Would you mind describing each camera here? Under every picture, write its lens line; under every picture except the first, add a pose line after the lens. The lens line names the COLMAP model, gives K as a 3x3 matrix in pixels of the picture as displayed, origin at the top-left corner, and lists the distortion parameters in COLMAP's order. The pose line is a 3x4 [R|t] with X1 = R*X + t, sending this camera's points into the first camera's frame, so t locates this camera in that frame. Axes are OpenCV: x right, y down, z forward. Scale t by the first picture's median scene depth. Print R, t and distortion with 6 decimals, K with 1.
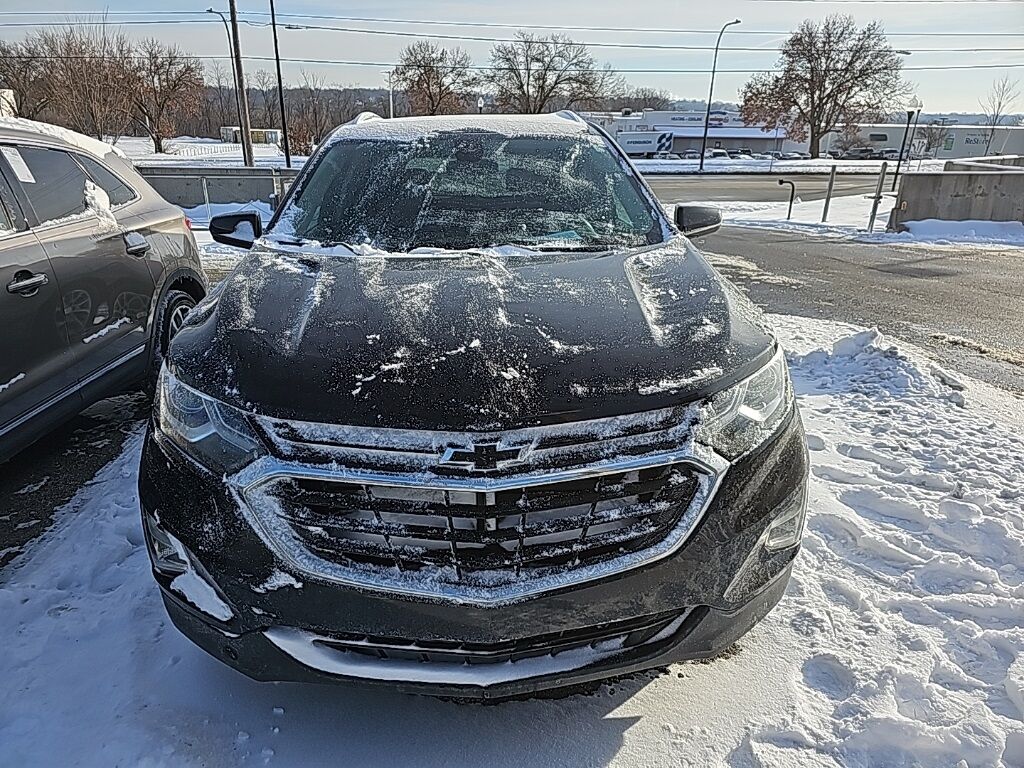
lens RADIAL K [[699.9, 0, 512.0], [0, 699.9, 384.0], [0, 0, 1]] dist [0.065784, -0.055257]
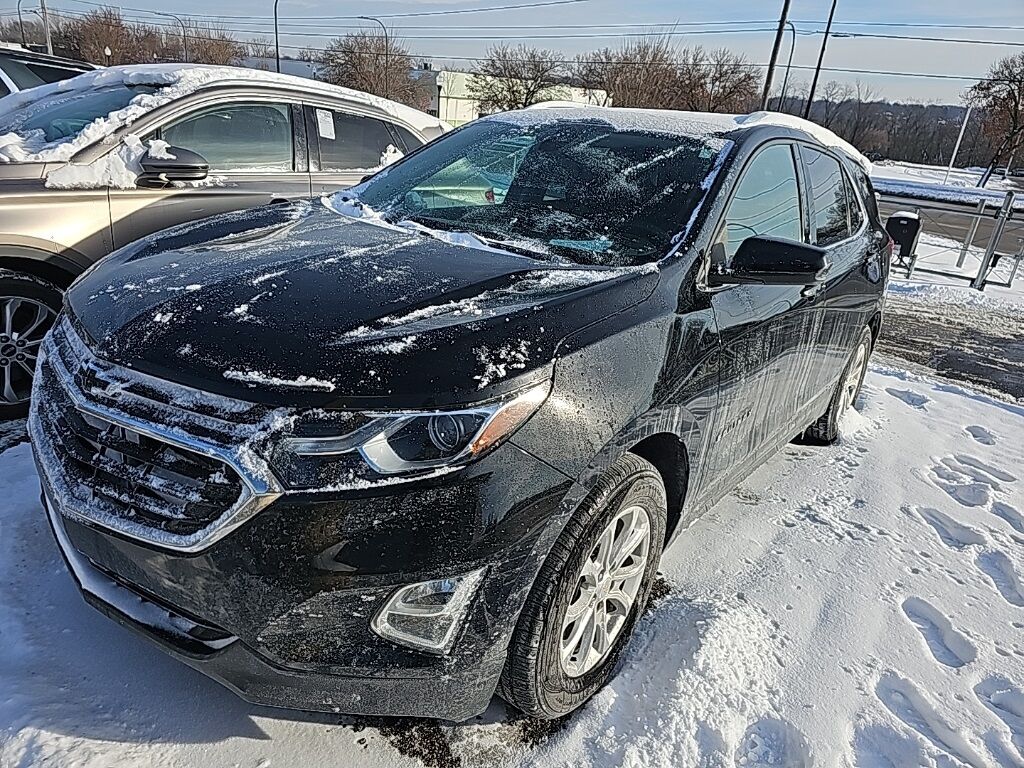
lens RADIAL K [[699.9, 0, 512.0], [0, 699.9, 384.0], [0, 0, 1]] dist [0.065784, -0.055257]
pose [[0.727101, 0.304126, -0.615493, 0.978759], [-0.313343, 0.944710, 0.096635, -0.172659], [0.610852, 0.122597, 0.782196, 0.493630]]
